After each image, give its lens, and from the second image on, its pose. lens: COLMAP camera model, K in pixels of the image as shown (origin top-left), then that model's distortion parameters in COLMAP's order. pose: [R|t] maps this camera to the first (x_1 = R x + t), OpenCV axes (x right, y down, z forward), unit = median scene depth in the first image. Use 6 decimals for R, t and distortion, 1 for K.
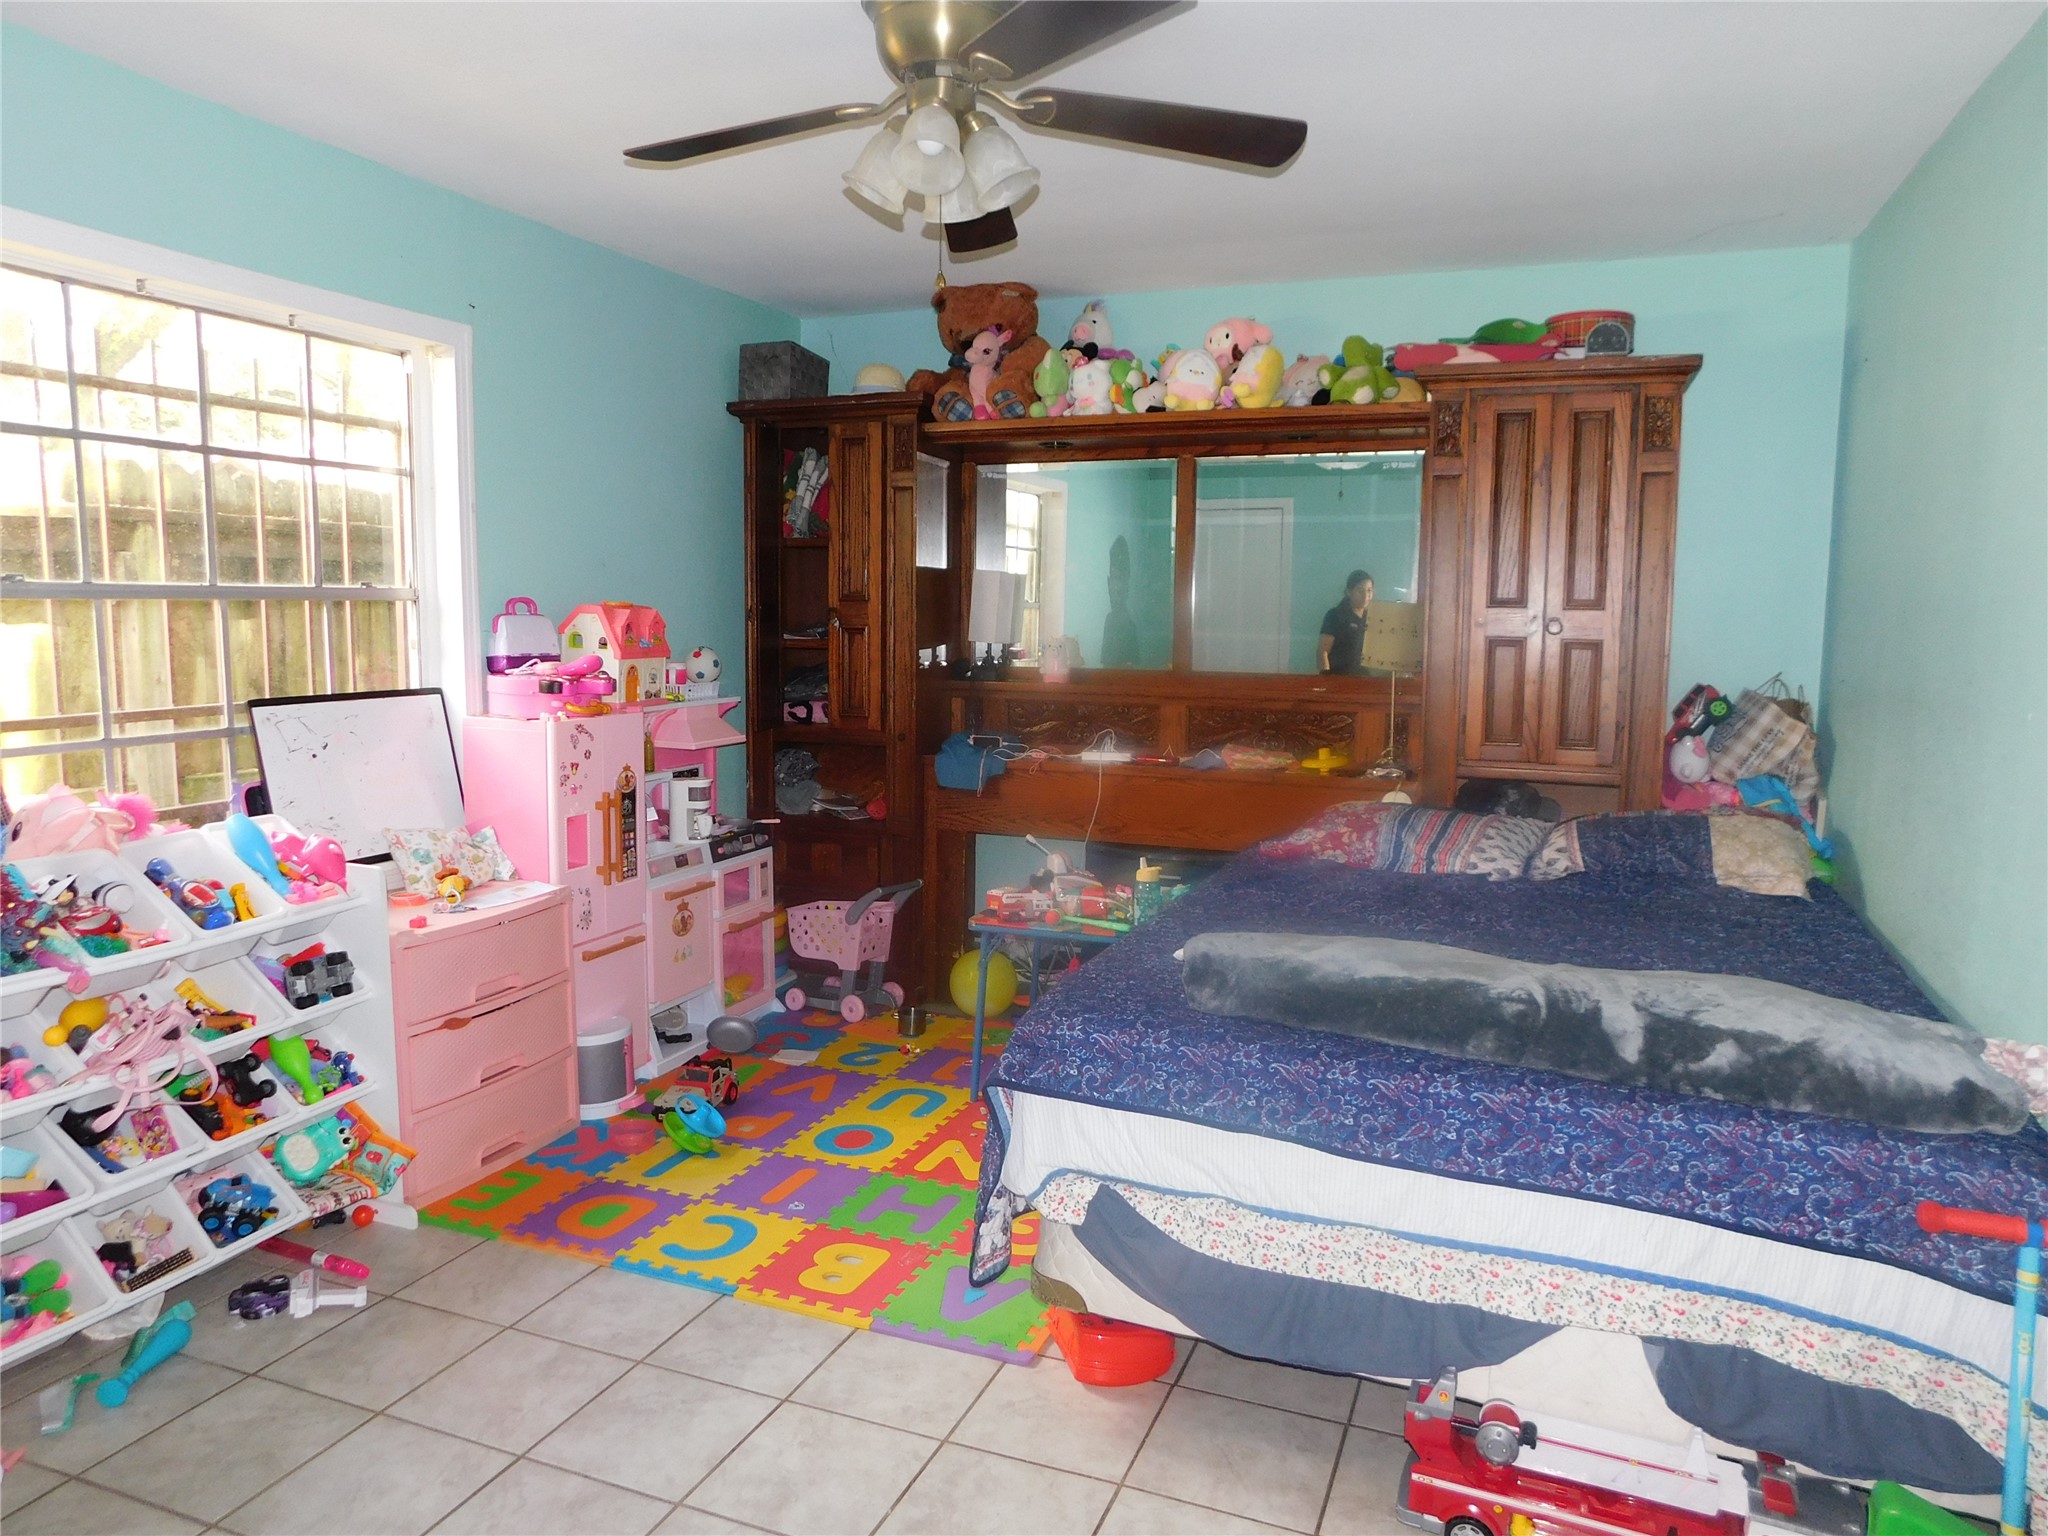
lens RADIAL K [[1360.1, 0, 1024.0], [0, 1360.1, 768.0], [0, 0, 1]] dist [-0.064962, 0.060180]
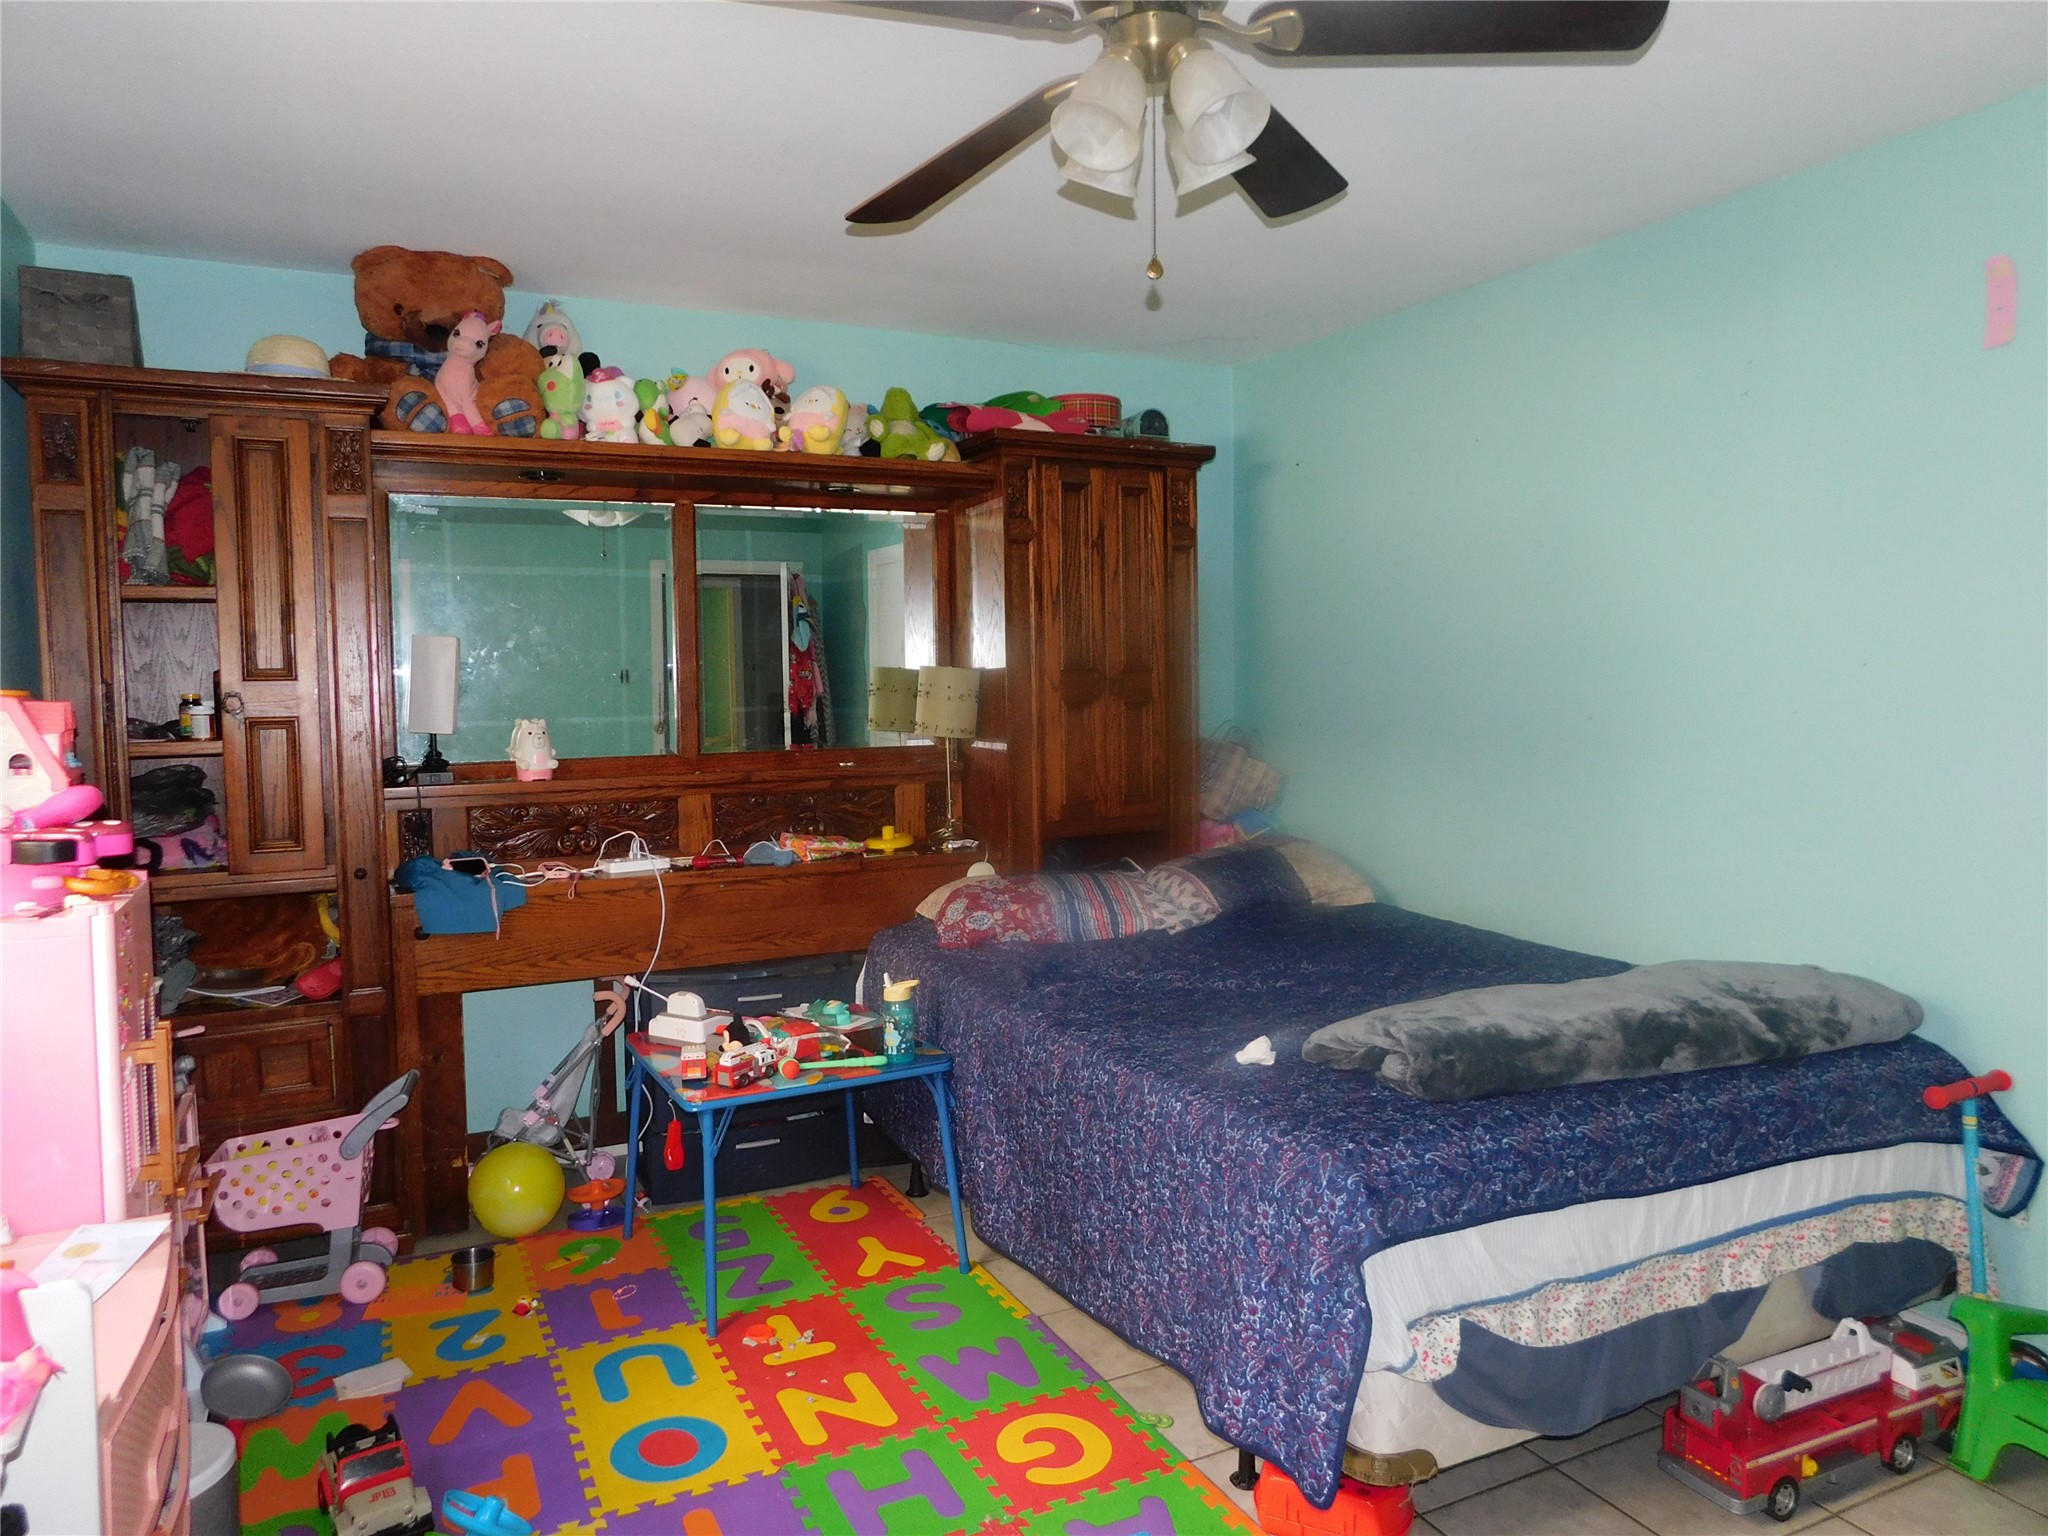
lens RADIAL K [[1360.1, 0, 1024.0], [0, 1360.1, 768.0], [0, 0, 1]] dist [-0.064962, 0.060180]
pose [[0.672116, -0.070615, 0.737071, -0.420689], [0.106721, 0.994287, -0.002059, -0.044896], [-0.732715, 0.080045, 0.675812, 0.322149]]
